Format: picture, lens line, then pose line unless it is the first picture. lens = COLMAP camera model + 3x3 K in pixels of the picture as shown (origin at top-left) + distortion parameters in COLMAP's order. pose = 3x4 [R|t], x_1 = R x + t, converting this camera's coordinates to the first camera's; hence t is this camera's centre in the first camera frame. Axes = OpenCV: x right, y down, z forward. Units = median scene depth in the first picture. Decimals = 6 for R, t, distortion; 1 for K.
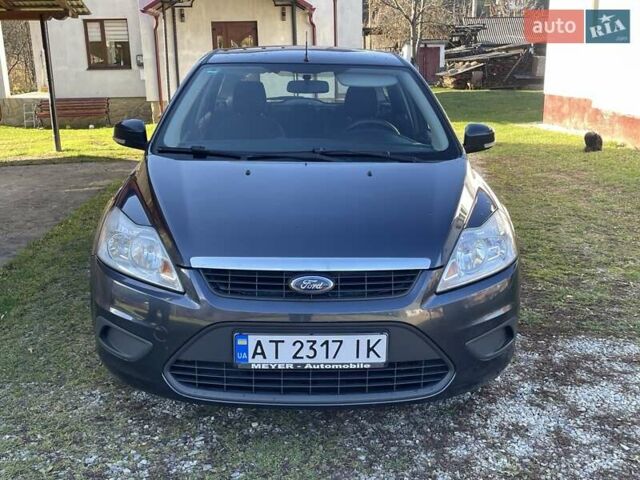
lens RADIAL K [[715.9, 0, 323.7], [0, 715.9, 240.4], [0, 0, 1]] dist [0.156899, -0.328179]
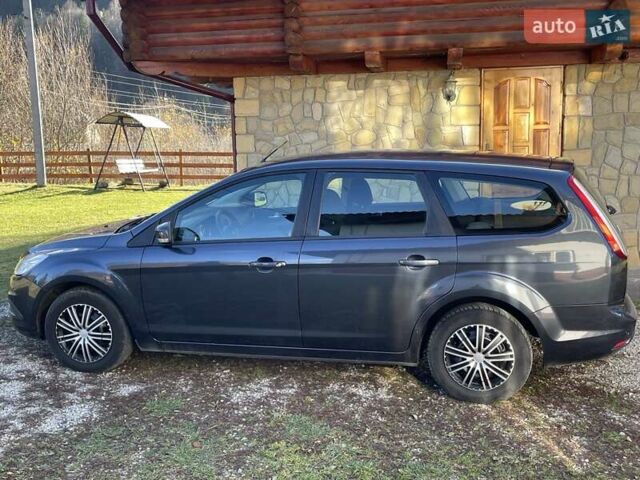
lens RADIAL K [[715.9, 0, 323.7], [0, 715.9, 240.4], [0, 0, 1]] dist [0.156899, -0.328179]
pose [[-0.262921, 0.163331, -0.950892, 2.014544], [-0.219926, 0.949475, 0.223897, -0.714068], [0.939417, 0.267994, -0.213717, 2.343556]]
